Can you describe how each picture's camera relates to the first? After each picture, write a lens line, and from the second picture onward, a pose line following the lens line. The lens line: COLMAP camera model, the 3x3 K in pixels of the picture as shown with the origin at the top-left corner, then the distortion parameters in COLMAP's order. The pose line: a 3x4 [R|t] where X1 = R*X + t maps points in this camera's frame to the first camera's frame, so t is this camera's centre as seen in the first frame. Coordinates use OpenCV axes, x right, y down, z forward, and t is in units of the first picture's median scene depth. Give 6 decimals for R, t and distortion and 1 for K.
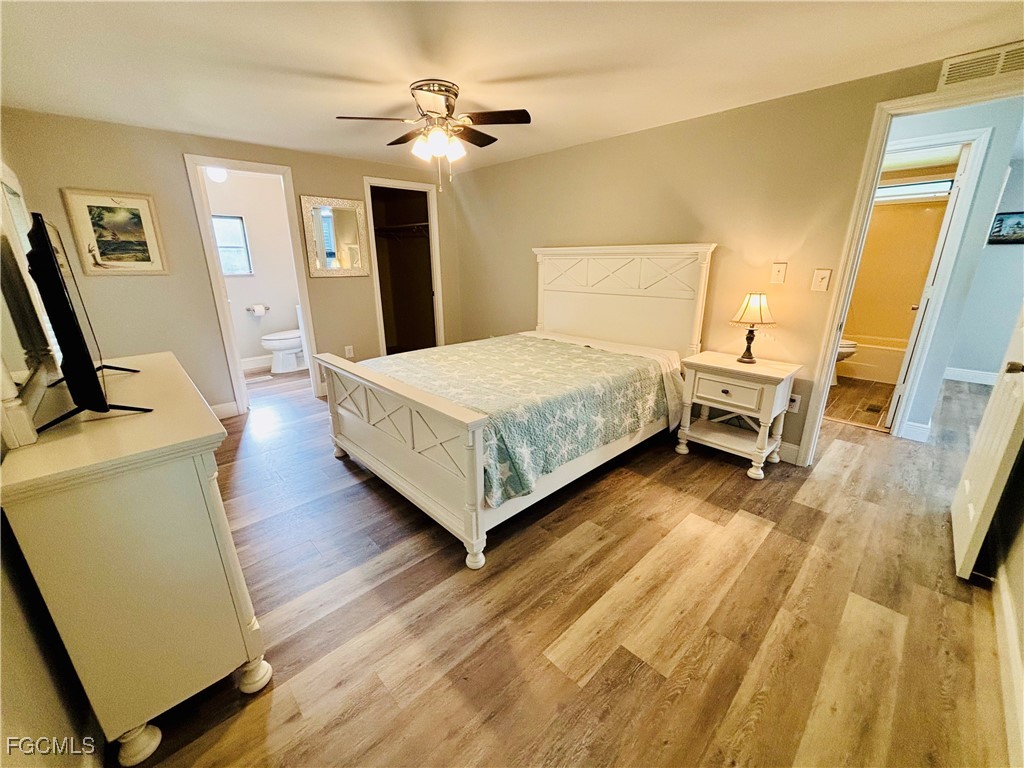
lens RADIAL K [[412.9, 0, 511.7], [0, 412.9, 382.8], [0, 0, 1]] dist [0.002300, 0.000055]
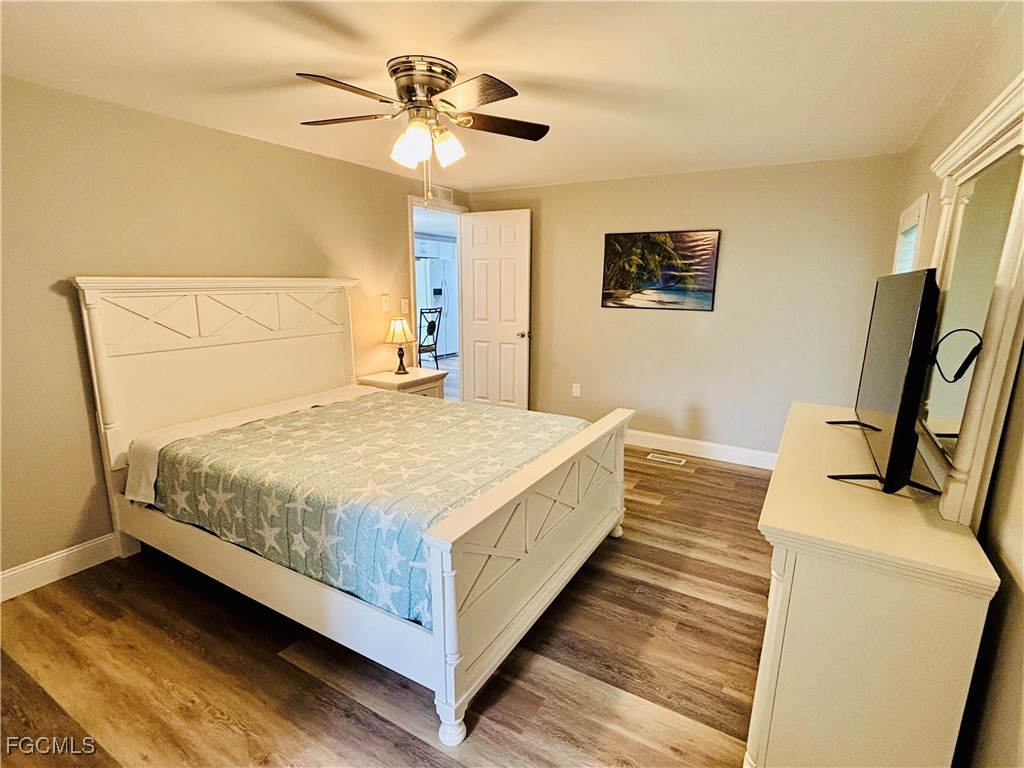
lens RADIAL K [[507.4, 0, 511.1], [0, 507.4, 387.0], [0, 0, 1]] dist [-0.000955, -0.000071]
pose [[-0.263046, -0.197722, 0.944306, -1.052993], [0.276857, 0.922140, 0.270202, -0.367323], [-0.924206, 0.332513, -0.187824, 1.102845]]
